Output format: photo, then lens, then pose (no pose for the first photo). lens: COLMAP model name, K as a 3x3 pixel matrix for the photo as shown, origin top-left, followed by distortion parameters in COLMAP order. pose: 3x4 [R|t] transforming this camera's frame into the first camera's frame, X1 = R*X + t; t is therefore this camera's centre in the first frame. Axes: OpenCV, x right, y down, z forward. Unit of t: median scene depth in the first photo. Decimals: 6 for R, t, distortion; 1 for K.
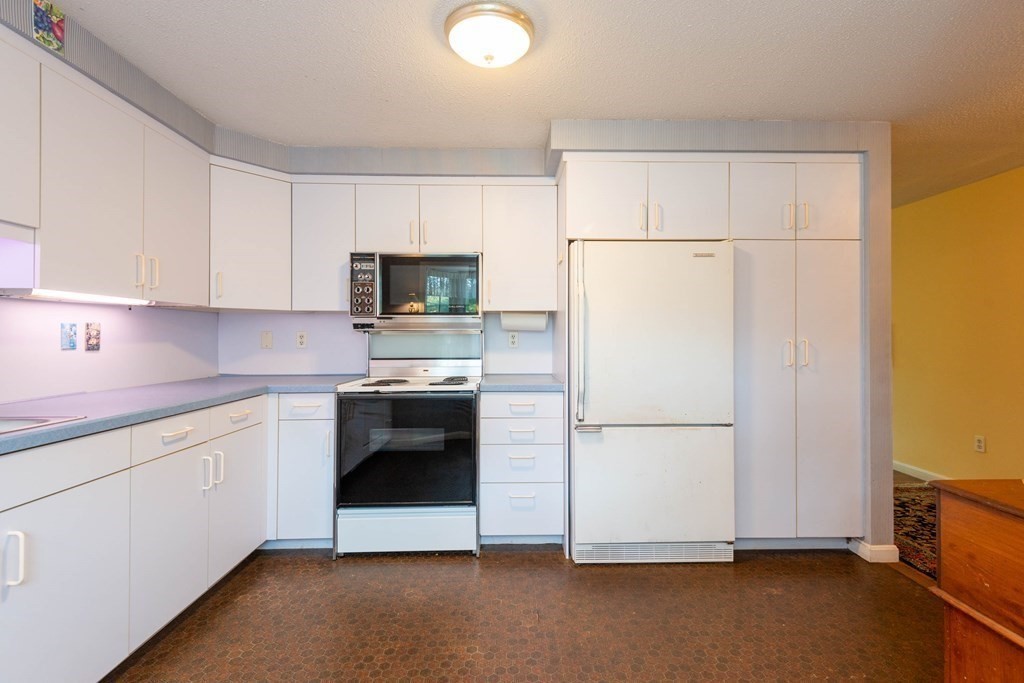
lens RADIAL K [[472.0, 0, 511.6], [0, 472.0, 338.0], [0, 0, 1]] dist [0.016285, -0.009534]
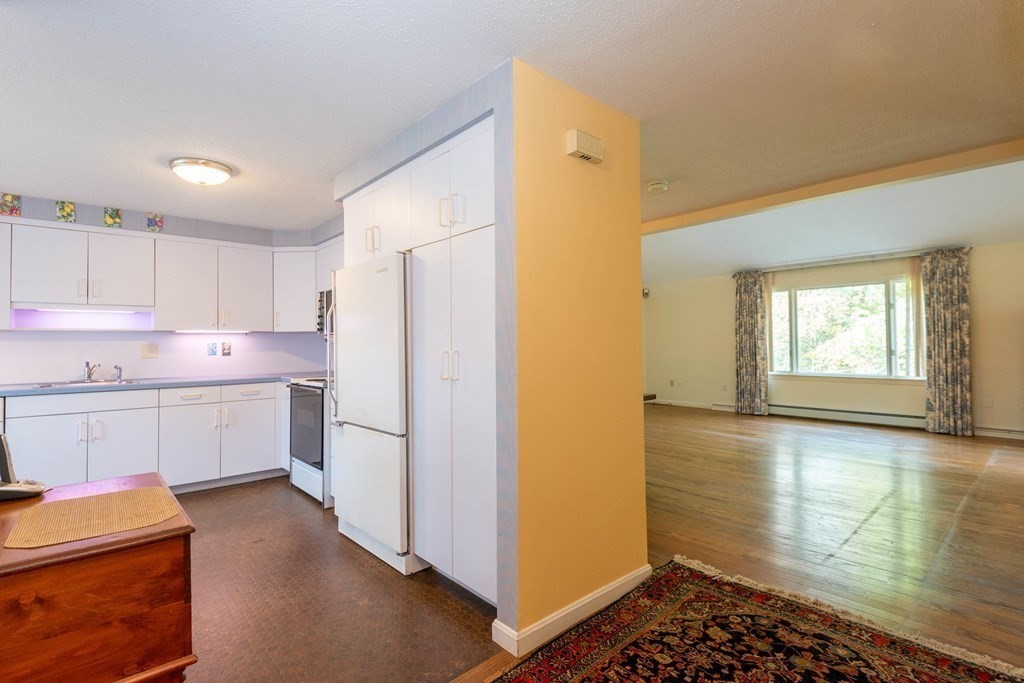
lens RADIAL K [[492.8, 0, 515.8], [0, 492.8, 333.4], [0, 0, 1]] dist [0.002188, -0.000742]
pose [[0.643100, -0.024440, -0.765392, 1.394624], [0.013582, 0.999697, -0.020510, -0.007892], [0.765662, 0.002794, 0.643237, 0.510008]]
